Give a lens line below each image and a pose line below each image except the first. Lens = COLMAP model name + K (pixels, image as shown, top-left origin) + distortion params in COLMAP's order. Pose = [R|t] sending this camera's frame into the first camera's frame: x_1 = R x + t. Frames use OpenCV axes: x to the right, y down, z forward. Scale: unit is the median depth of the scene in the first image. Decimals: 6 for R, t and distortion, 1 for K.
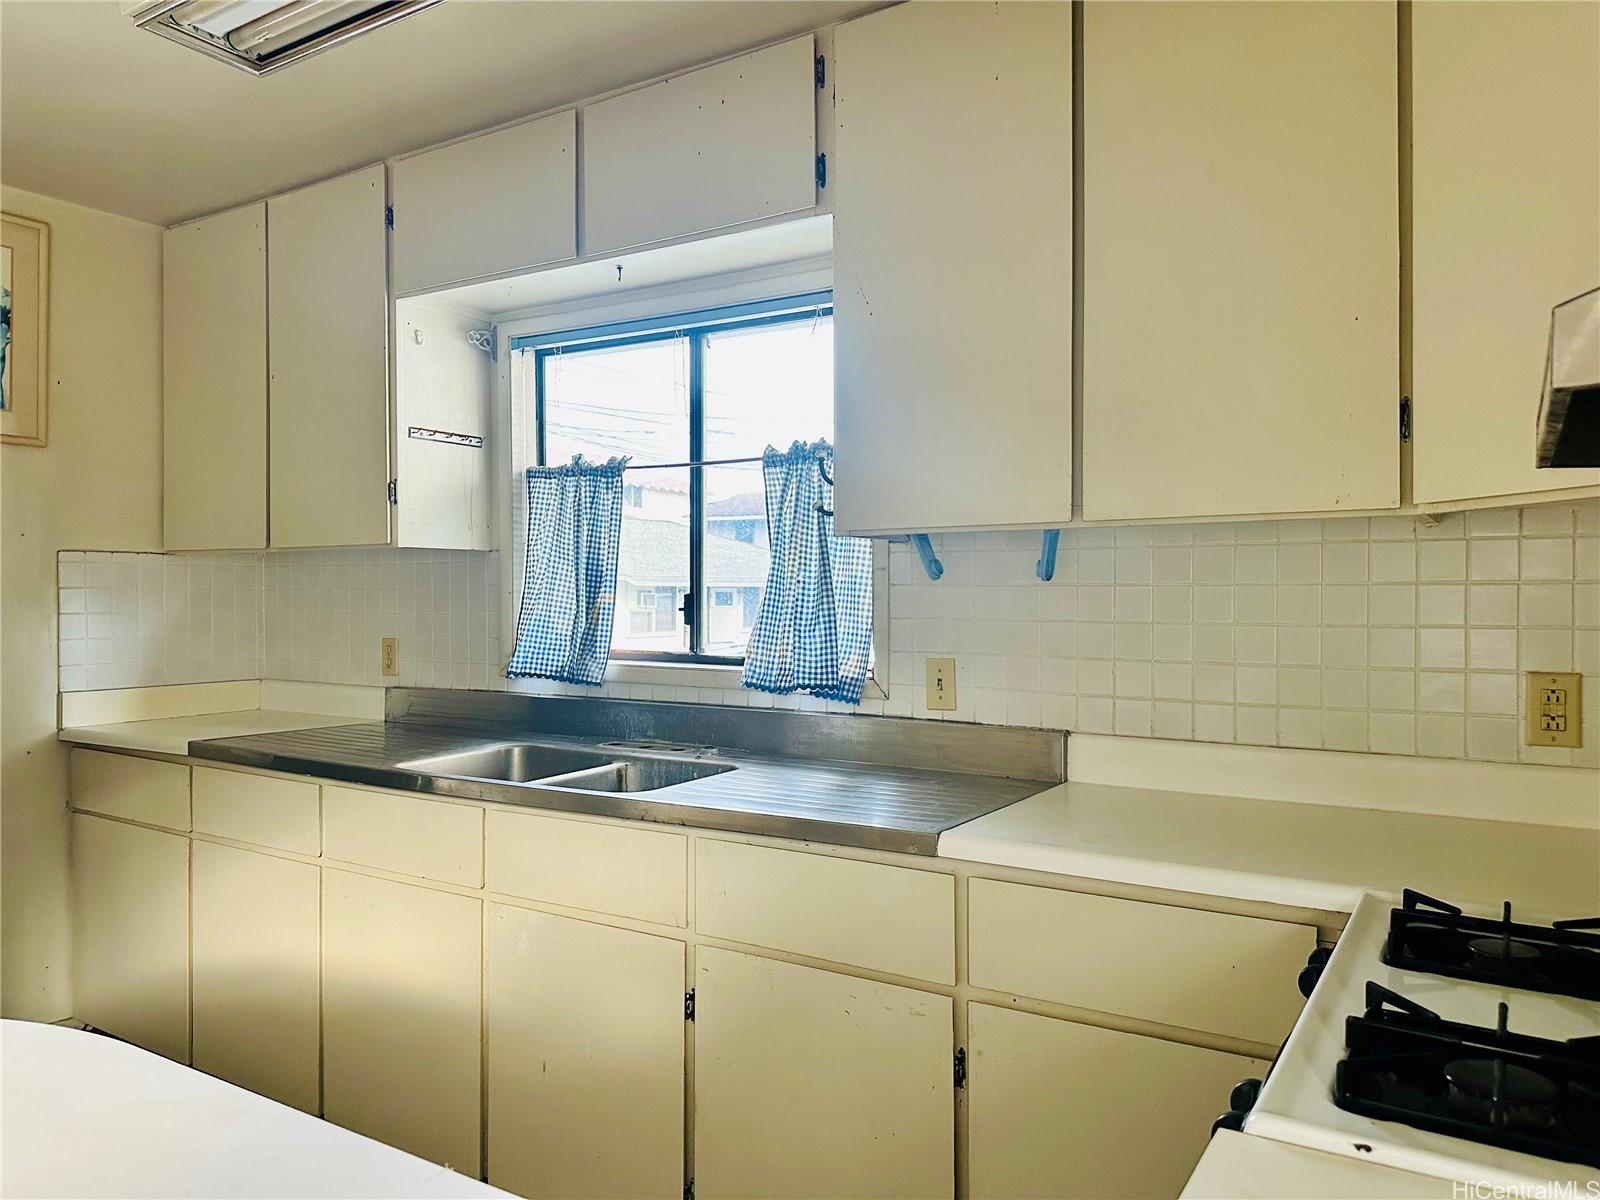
lens RADIAL K [[1120.2, 0, 824.0], [0, 1120.2, 596.5], [0, 0, 1]] dist [0.074510, -0.098028]
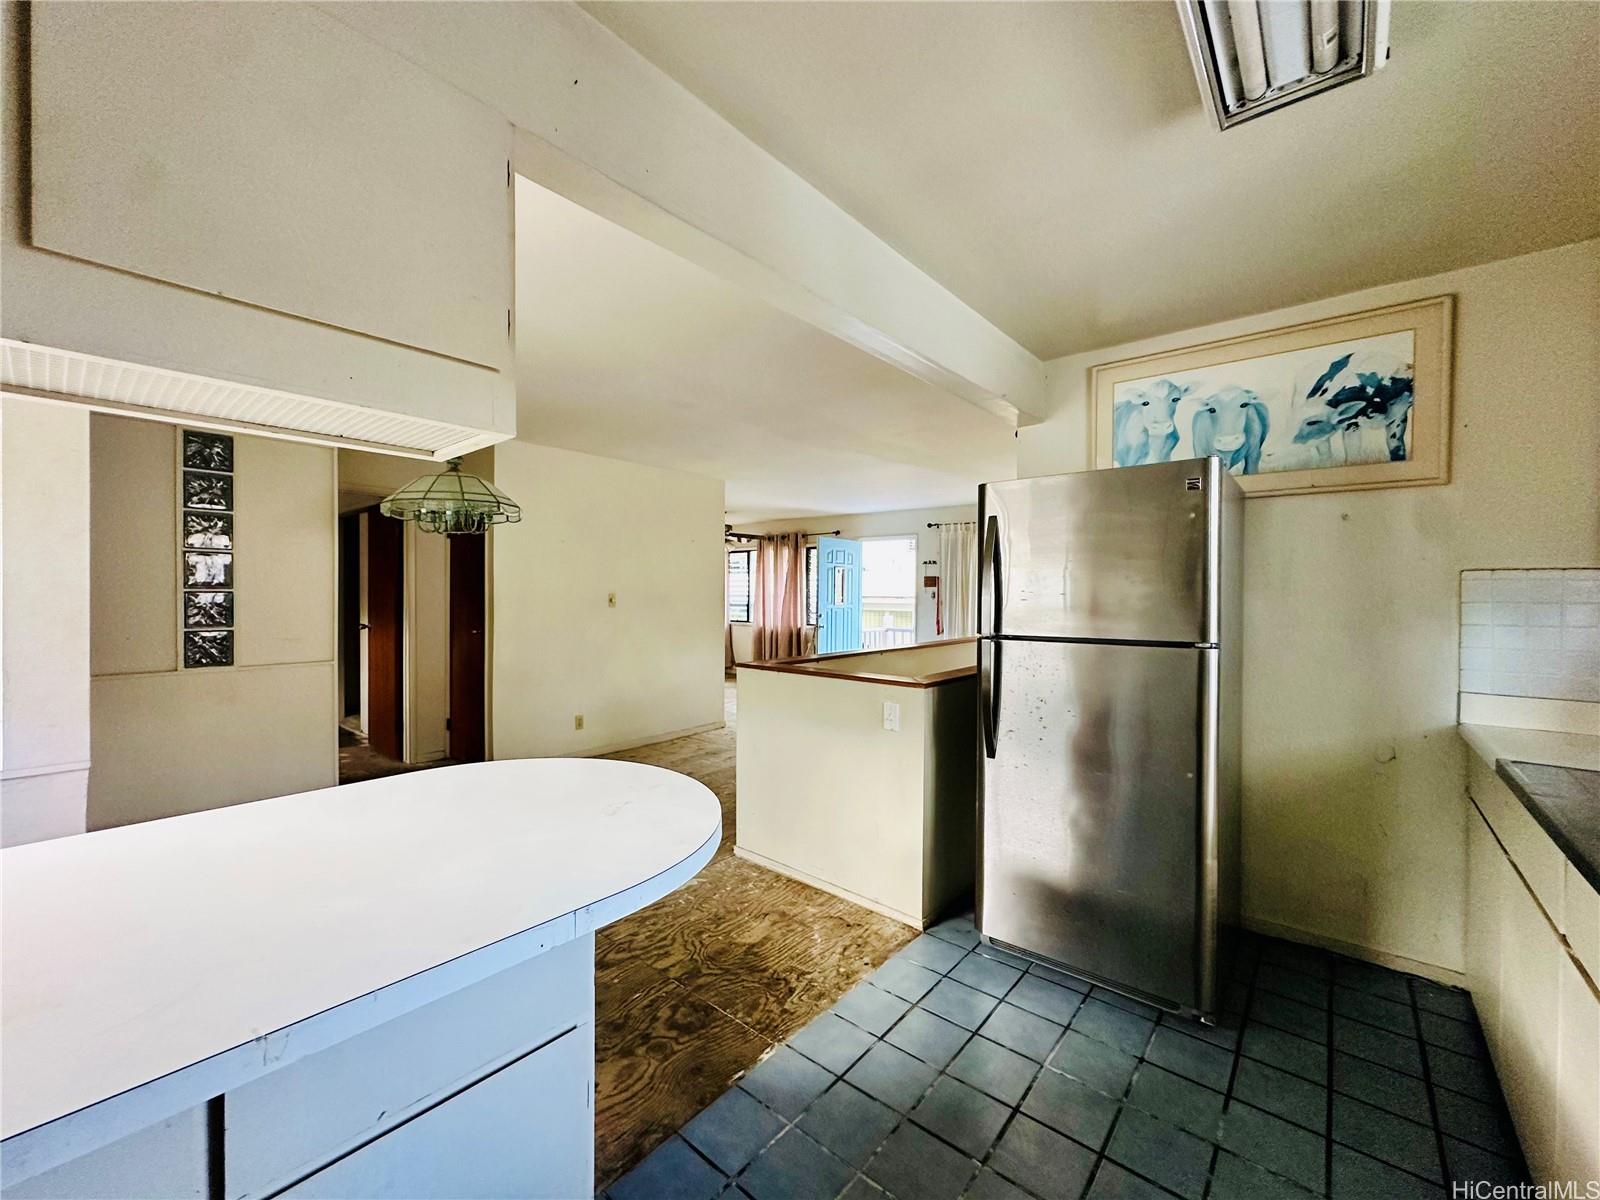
lens RADIAL K [[646.1, 0, 796.7], [0, 646.1, 596.1], [0, 0, 1]] dist [0.014801, -0.000464]
pose [[-0.153703, 0.009292, -0.988073, 0.104301], [-0.006756, 0.999923, 0.010454, -0.017582], [0.988094, 0.008282, -0.153628, 0.451676]]
